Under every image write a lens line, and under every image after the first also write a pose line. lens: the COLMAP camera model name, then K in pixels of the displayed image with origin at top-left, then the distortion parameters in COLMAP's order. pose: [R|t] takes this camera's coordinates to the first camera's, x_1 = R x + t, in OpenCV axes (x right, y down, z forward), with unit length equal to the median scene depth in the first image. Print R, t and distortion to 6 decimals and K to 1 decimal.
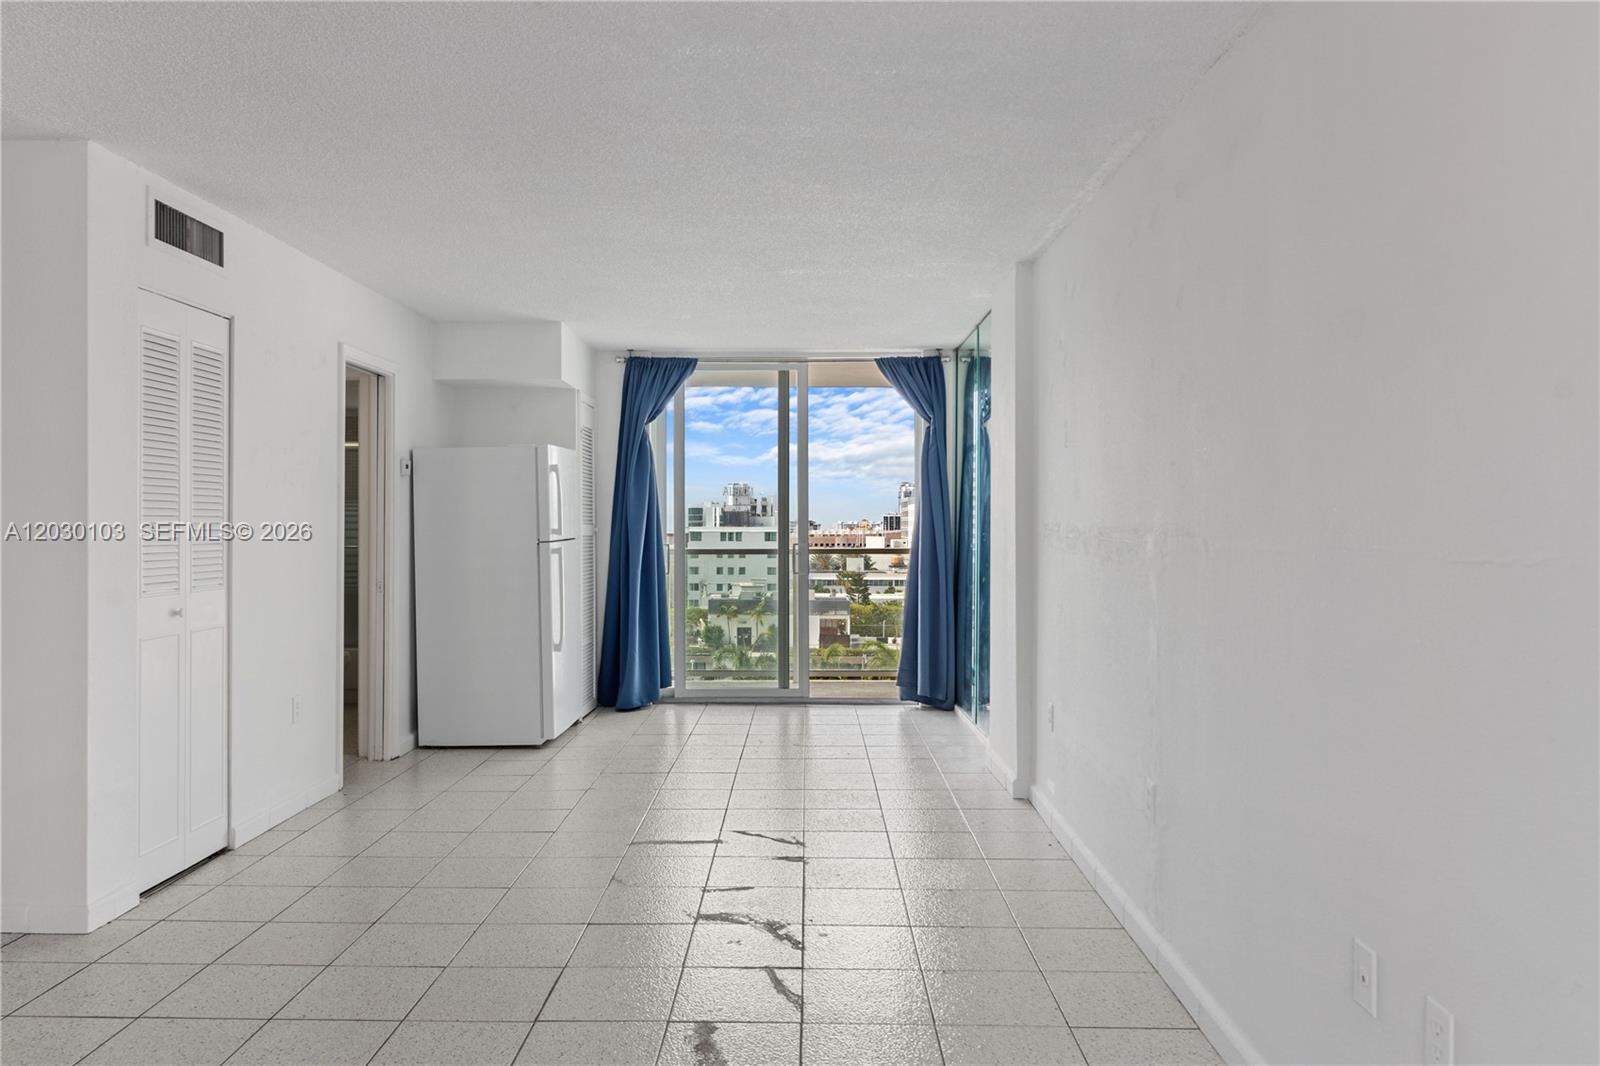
lens RADIAL K [[1113.7, 0, 785.1], [0, 1113.7, 525.6], [0, 0, 1]] dist [0.001565, 0.005509]
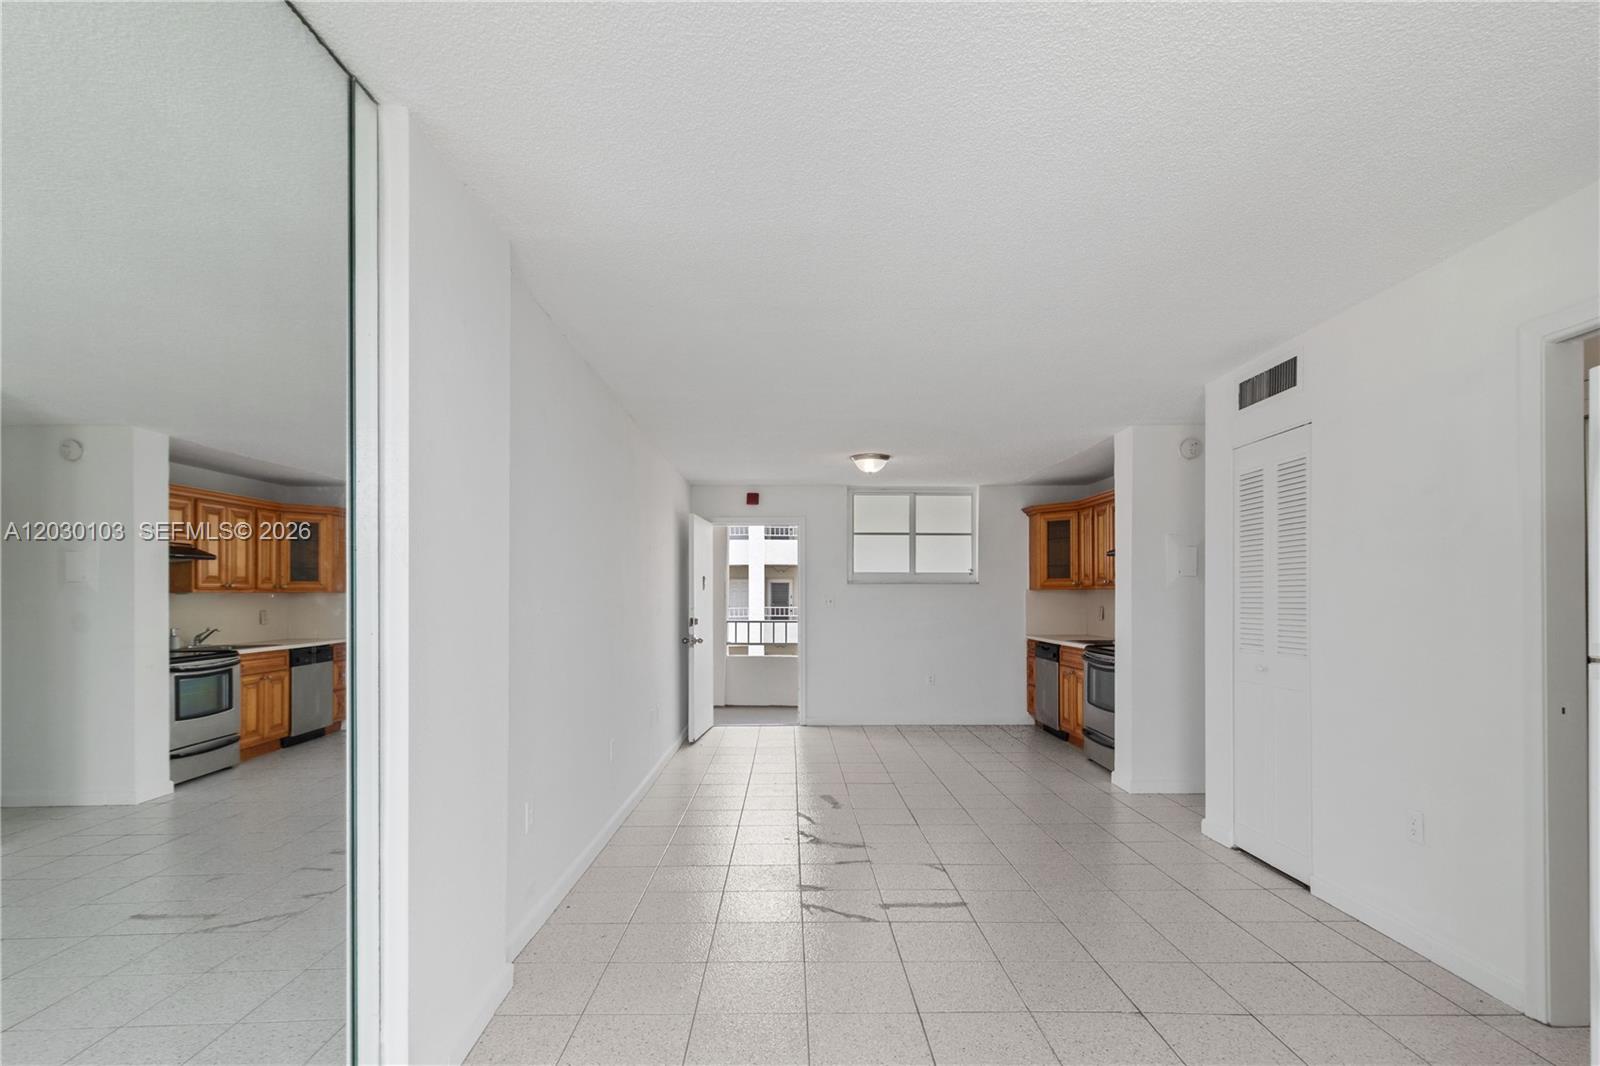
lens RADIAL K [[741.7, 0, 794.6], [0, 741.7, 599.9], [0, 0, 1]] dist [0.006796, 0.001131]
pose [[-0.999650, -0.003148, -0.026264, 0.031992], [-0.003148, 0.999995, -0.000026, -0.002544], [0.026264, 0.000056, -0.999655, 1.265287]]
